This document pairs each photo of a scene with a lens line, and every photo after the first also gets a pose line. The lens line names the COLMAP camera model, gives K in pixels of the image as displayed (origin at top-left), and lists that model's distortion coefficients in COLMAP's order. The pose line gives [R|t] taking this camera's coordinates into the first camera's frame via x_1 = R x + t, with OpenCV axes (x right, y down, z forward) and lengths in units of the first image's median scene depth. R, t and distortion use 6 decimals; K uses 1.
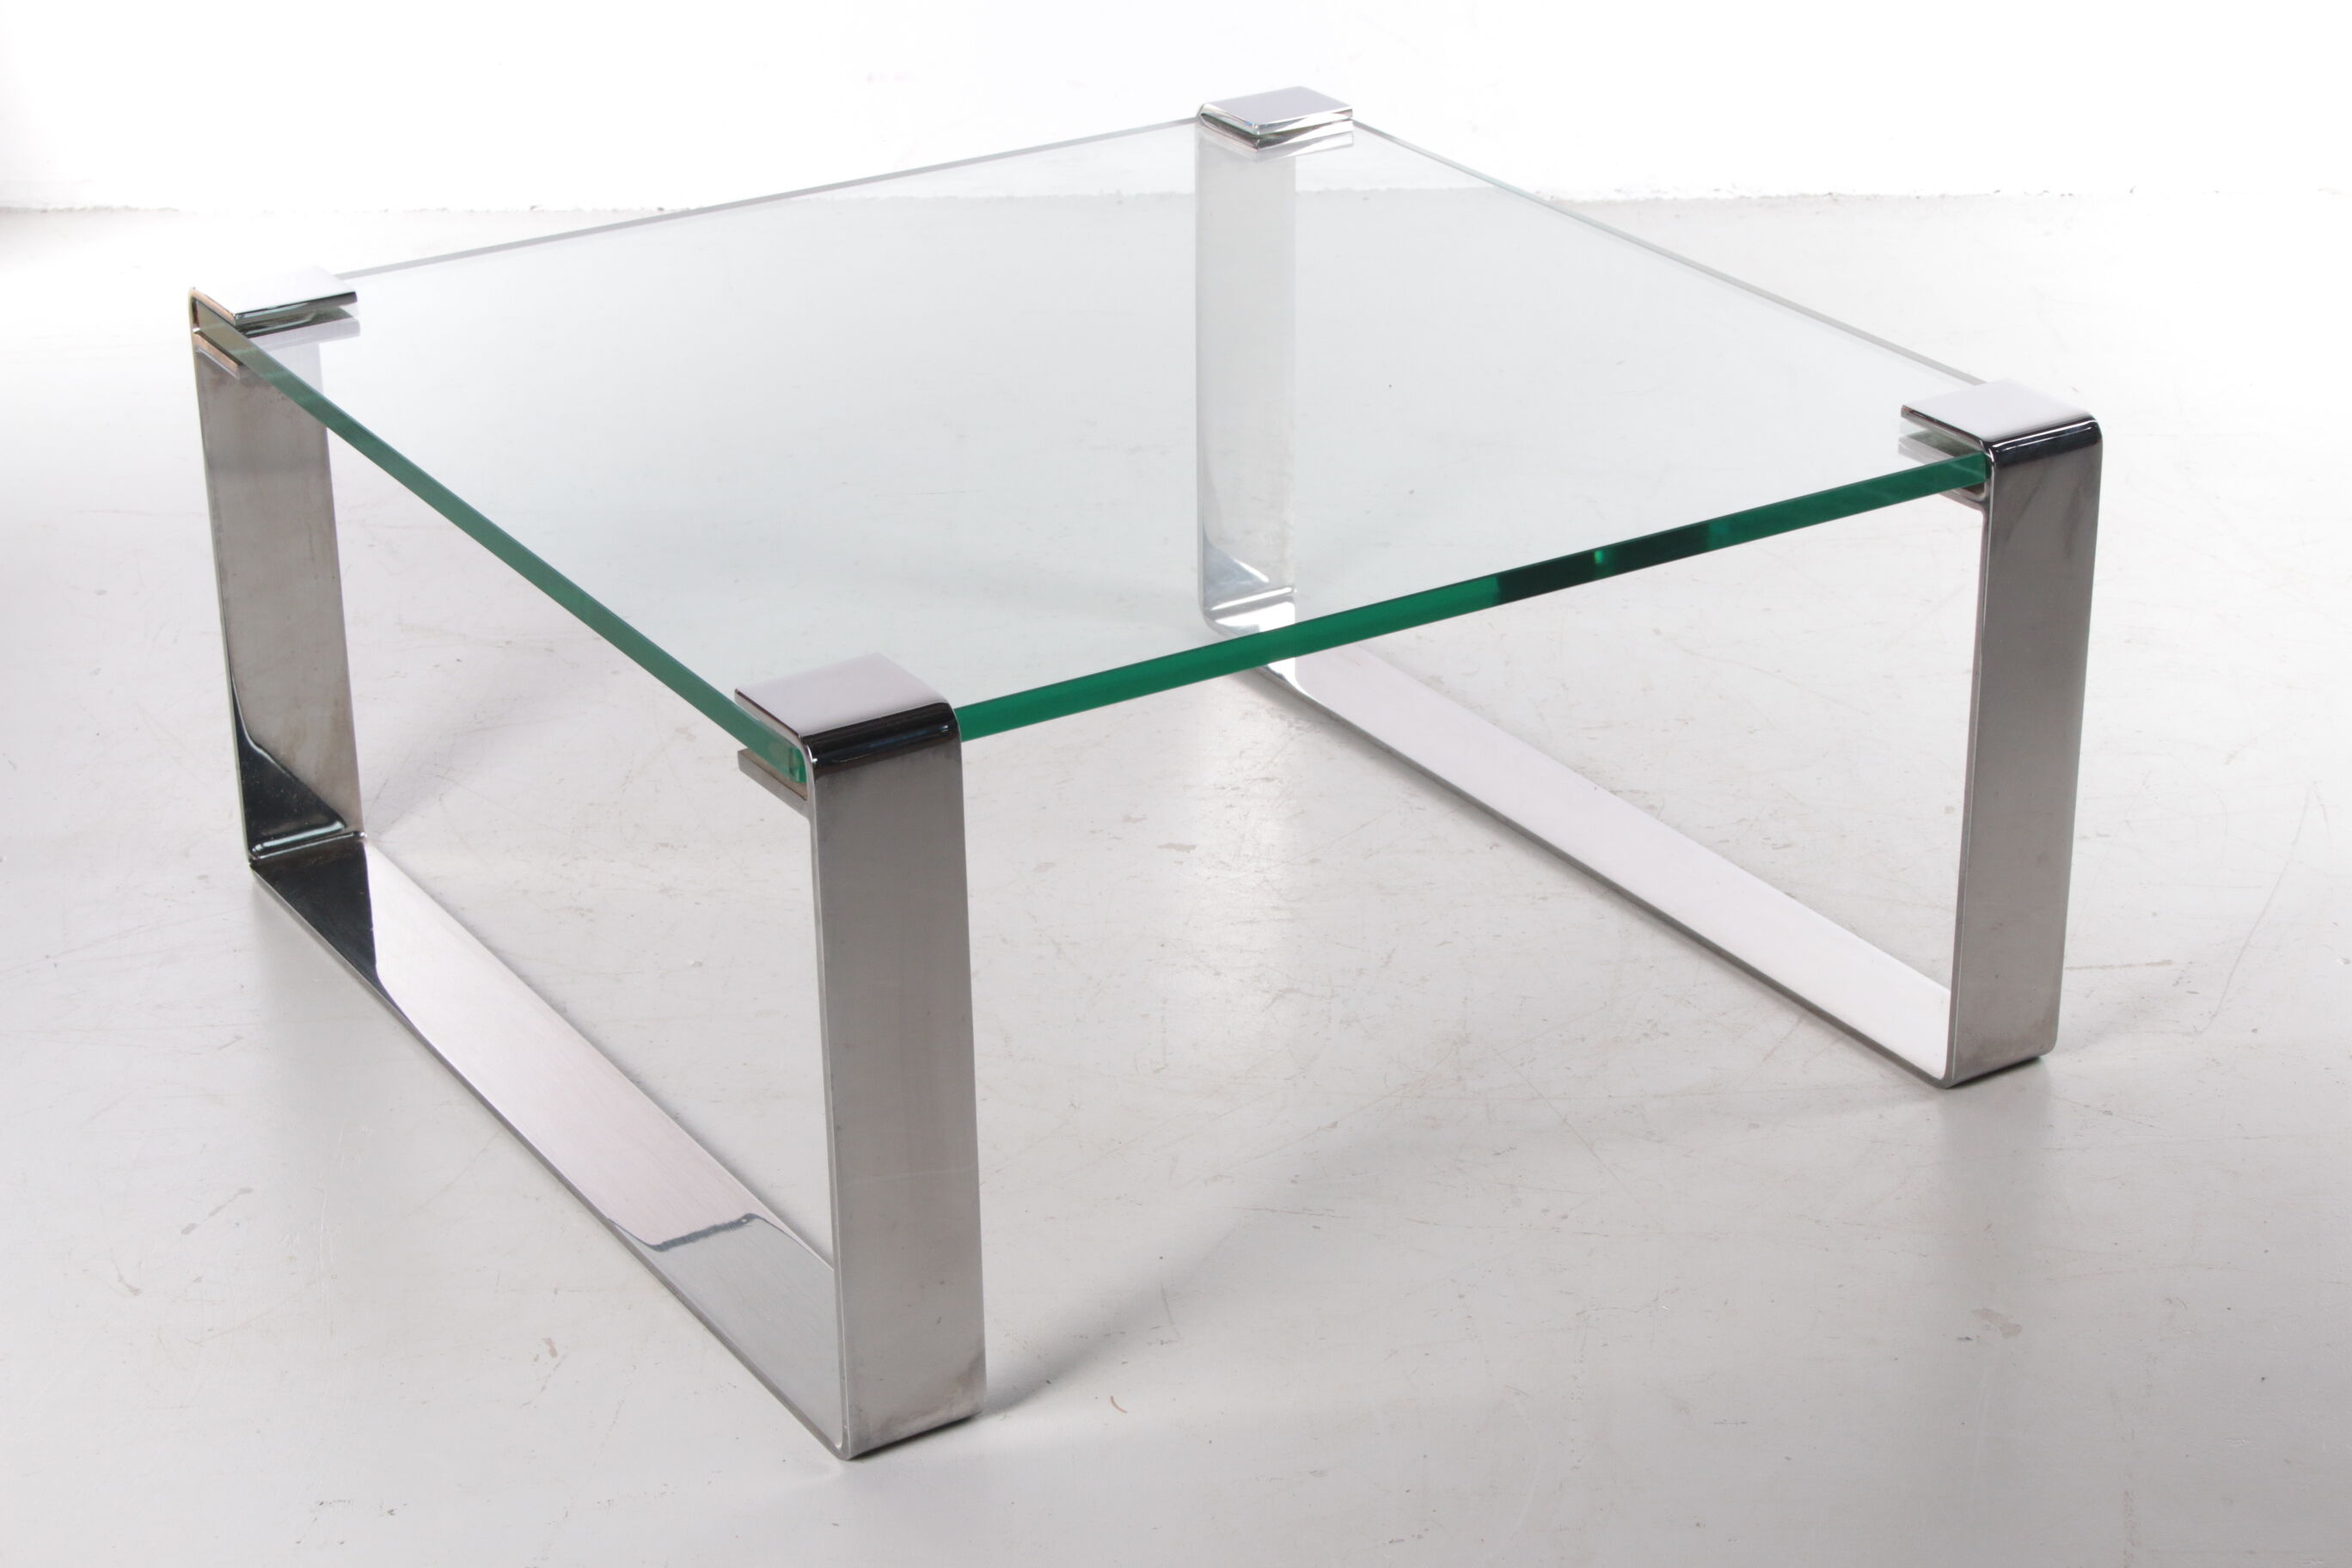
lens RADIAL K [[4268.8, 0, 1156.8], [0, 4268.8, 796.9], [0, 0, 1]] dist [0.051424, 0.000000]
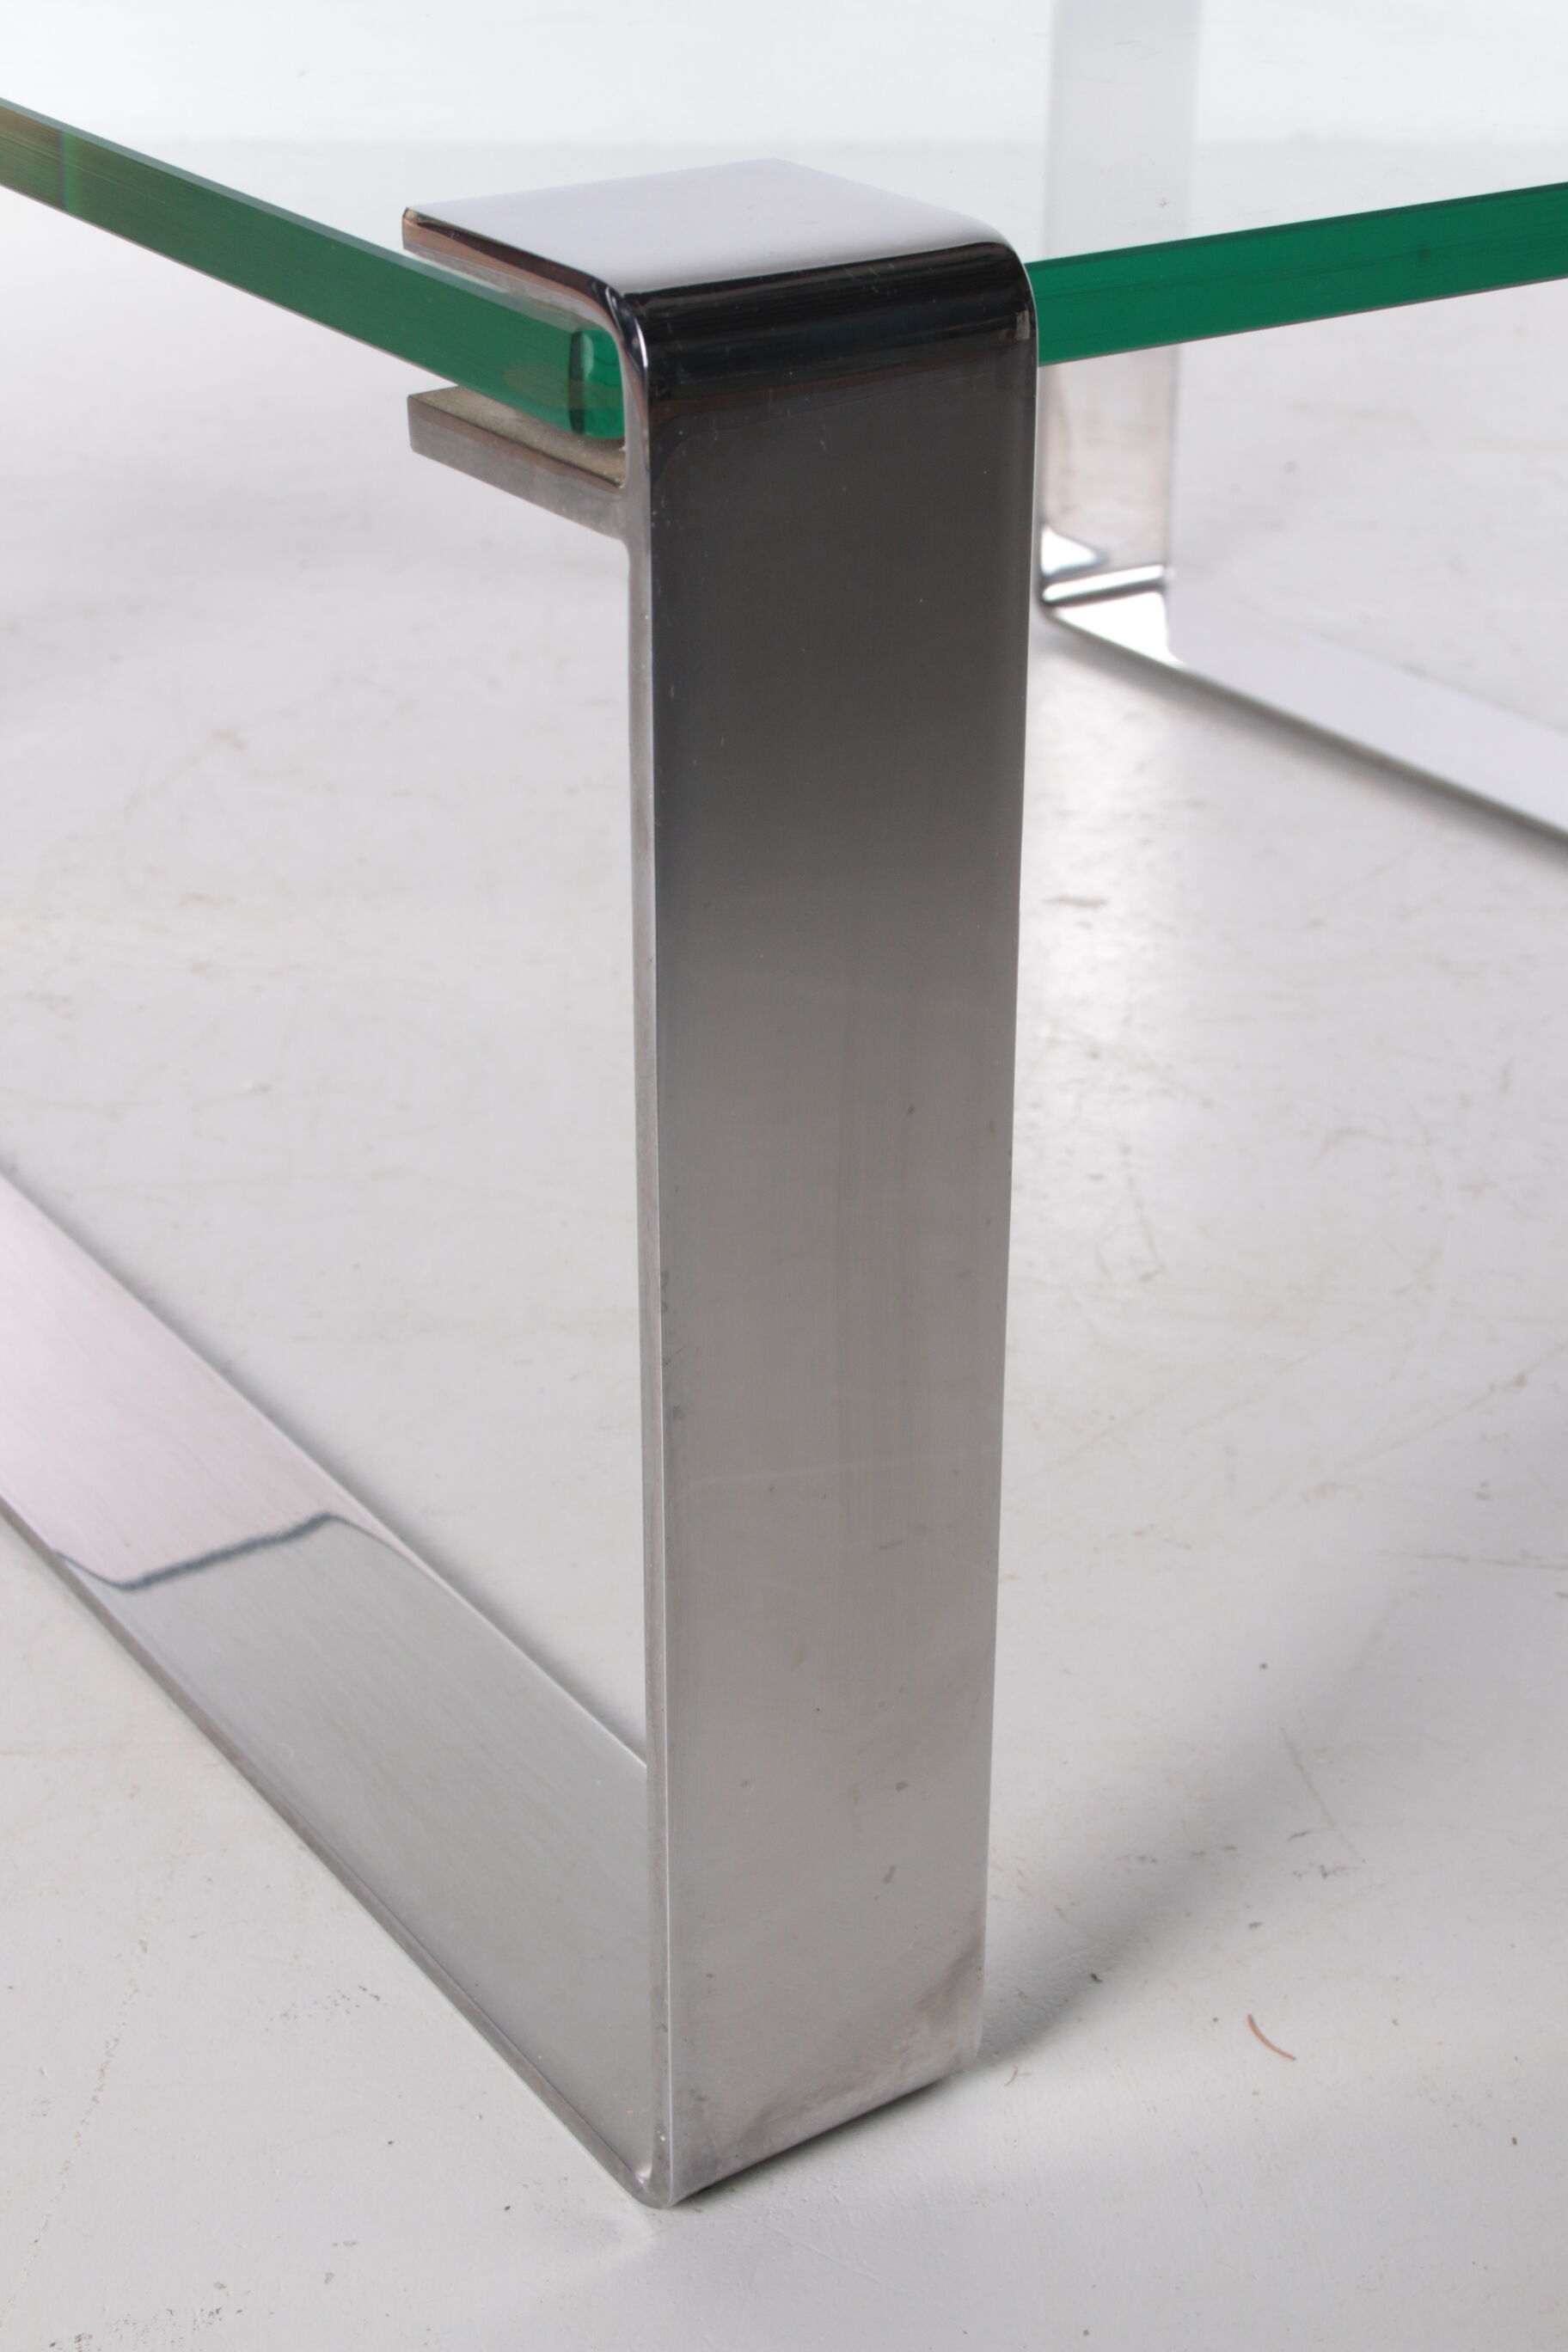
lens RADIAL K [[3698.0, 0, 800.5], [0, 3698.0, 1165.4], [0, 0, 1]] dist [-0.015560, 0.000000]
pose [[0.998732, -0.001115, 0.050339, -0.063037], [-0.000239, 0.999638, 0.026888, 0.036848], [-0.050351, -0.026866, 0.998370, 0.529600]]
